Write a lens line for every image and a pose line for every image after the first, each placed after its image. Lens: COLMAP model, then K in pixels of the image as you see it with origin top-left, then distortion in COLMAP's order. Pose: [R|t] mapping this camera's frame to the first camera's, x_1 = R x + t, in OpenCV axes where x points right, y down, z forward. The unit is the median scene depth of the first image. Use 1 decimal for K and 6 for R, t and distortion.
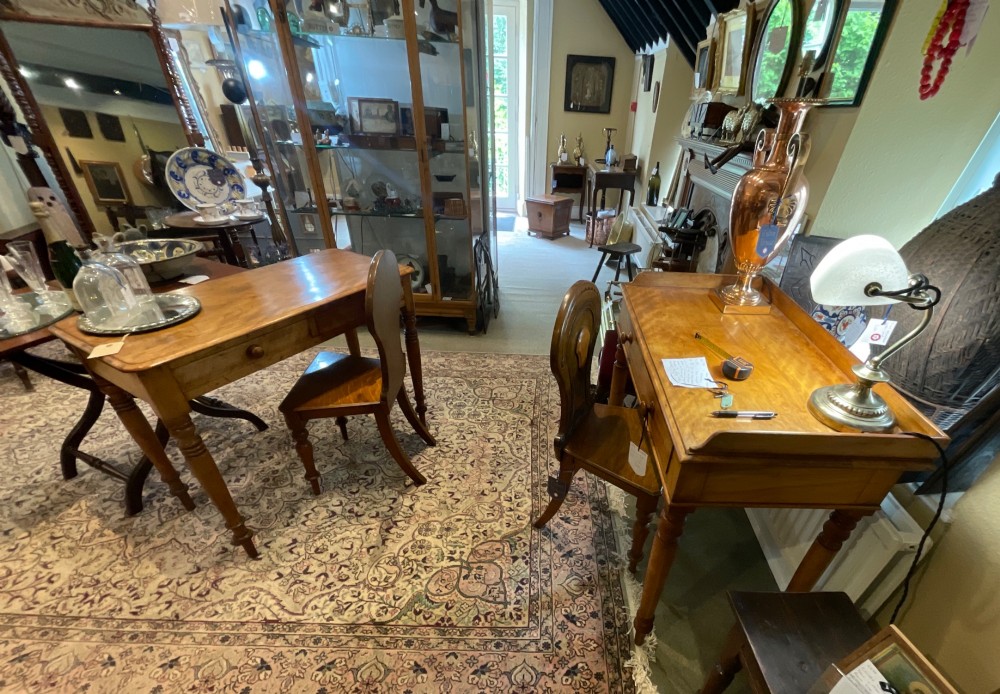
lens RADIAL K [[446.9, 0, 551.8], [0, 446.9, 414.2], [0, 0, 1]] dist [-0.011207, -0.000545]
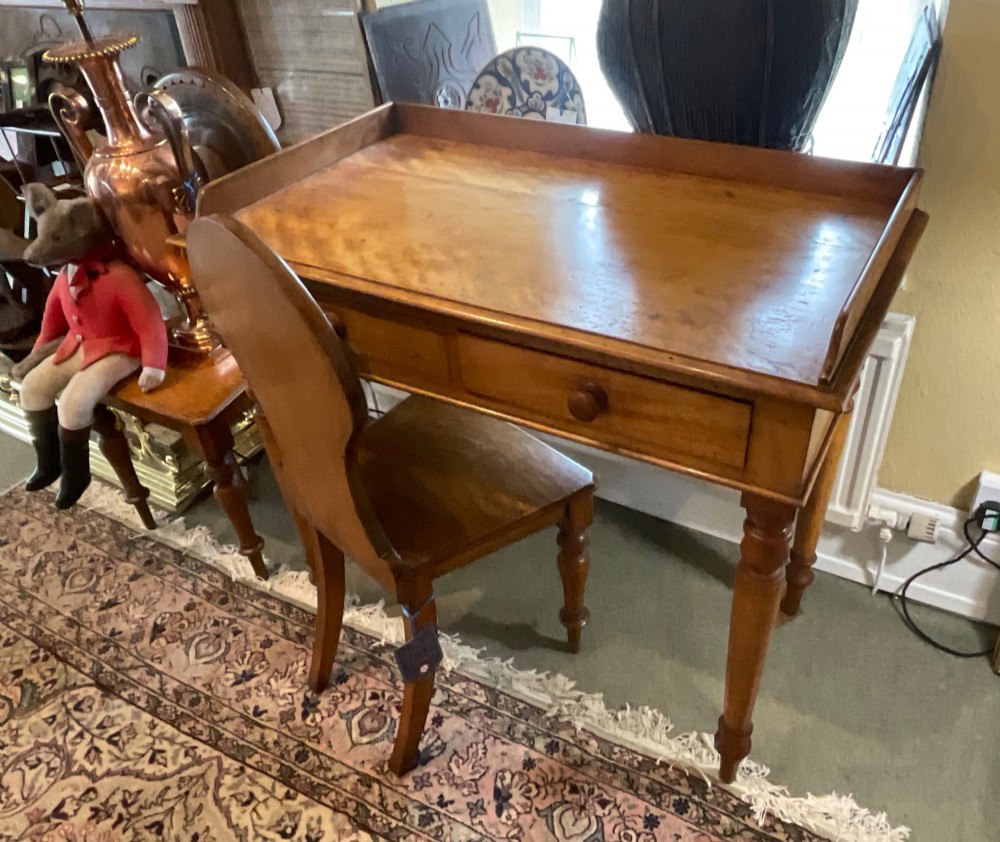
lens RADIAL K [[825.4, 0, 550.2], [0, 825.4, 438.3], [0, 0, 1]] dist [-0.016109, 0.012280]
pose [[0.478848, -0.587432, 0.652402, -0.285776], [0.569830, 0.773295, 0.278043, -0.180974], [-0.667831, 0.238618, 0.705028, 0.319933]]
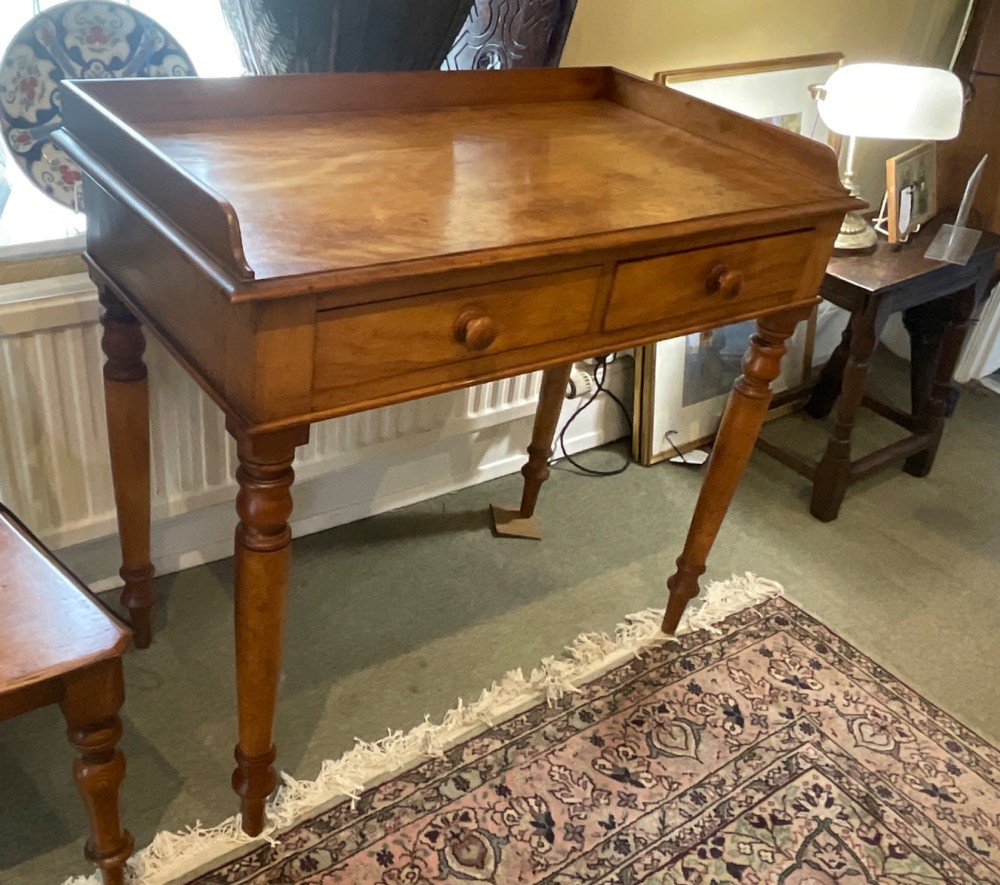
lens RADIAL K [[991.0, 0, 414.0], [0, 991.0, 459.9], [0, 0, 1]] dist [-0.017325, 0.000000]
pose [[-0.548650, -0.536559, 0.641161, -0.304819], [0.382235, 0.521067, 0.763142, -0.656929], [-0.743559, 0.663772, -0.080792, 1.101895]]
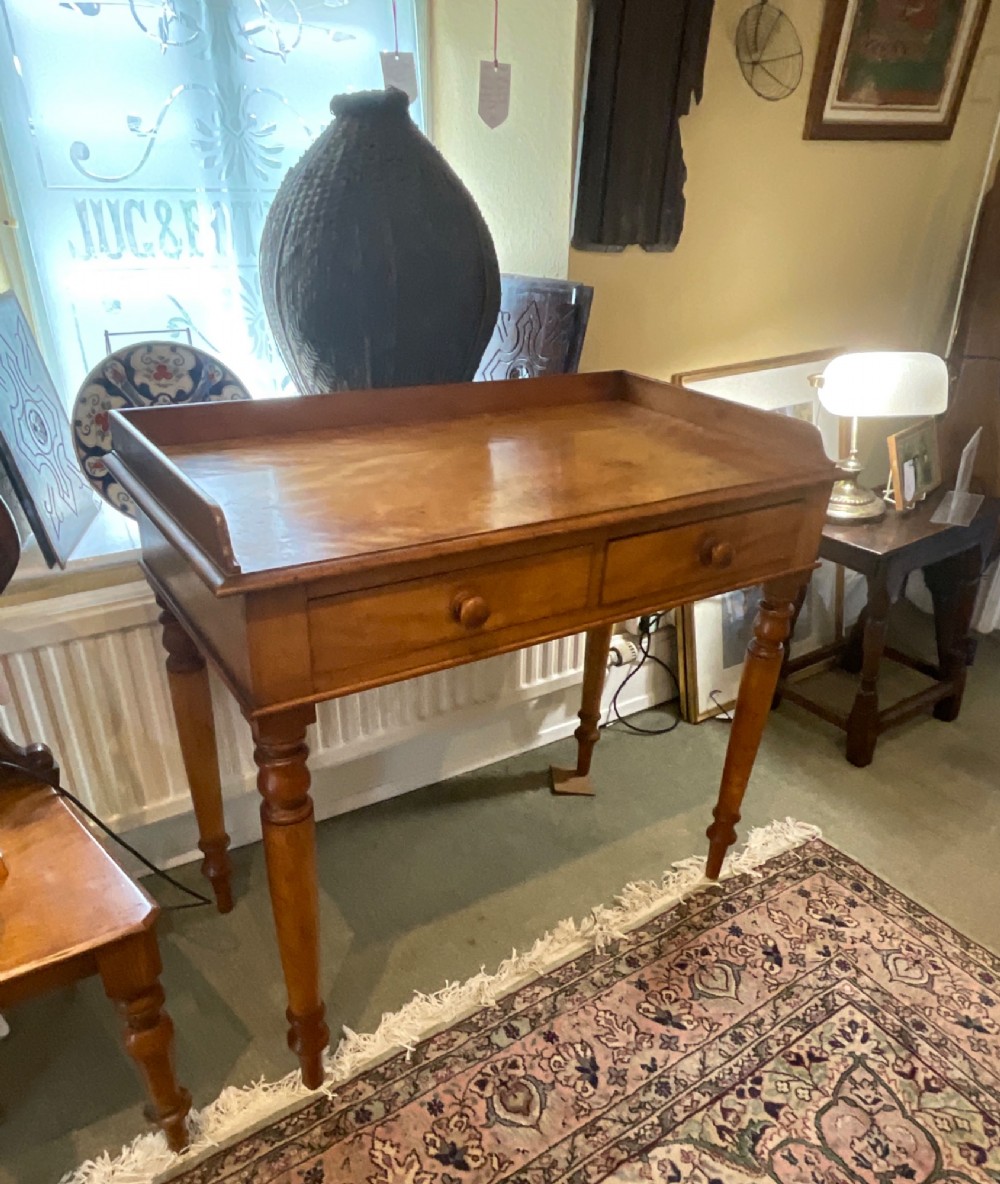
lens RADIAL K [[853.5, 0, 494.0], [0, 853.5, 667.8], [0, 0, 1]] dist [-0.027683, 0.013663]
pose [[-0.541197, -0.463594, 0.701560, -0.316227], [0.444471, 0.550522, 0.706661, -0.581345], [-0.713828, 0.694266, -0.091887, 1.031058]]
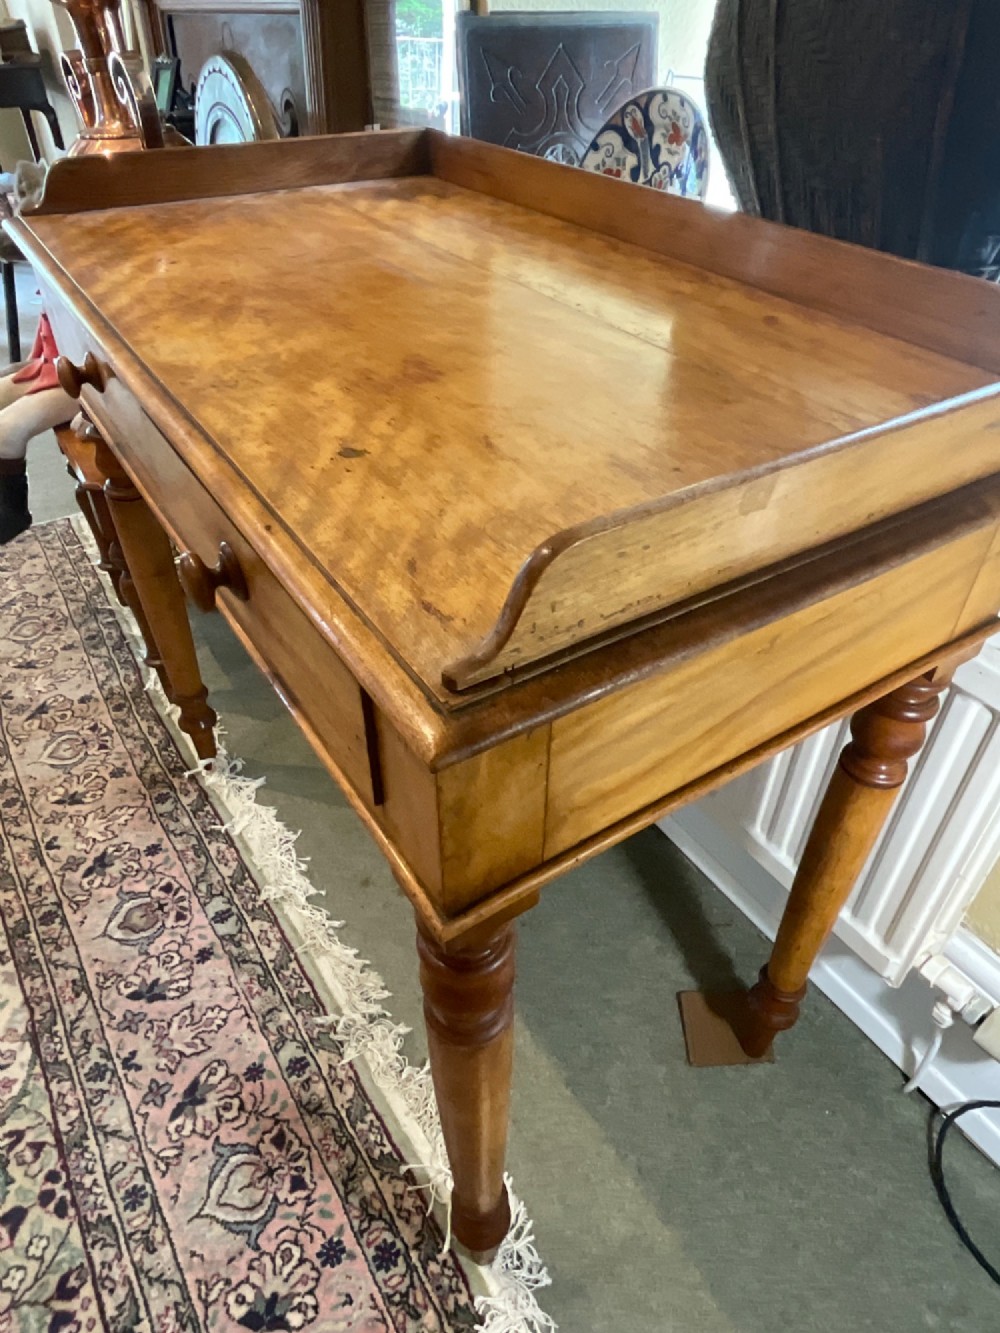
lens RADIAL K [[866.6, 0, 498.1], [0, 866.6, 662.7], [0, 0, 1]] dist [-0.031854, 0.026935]
pose [[0.843492, -0.366988, 0.392227, 0.103783], [0.340473, 0.930068, 0.138028, 0.014131], [-0.415452, 0.017117, 0.909454, 0.368389]]
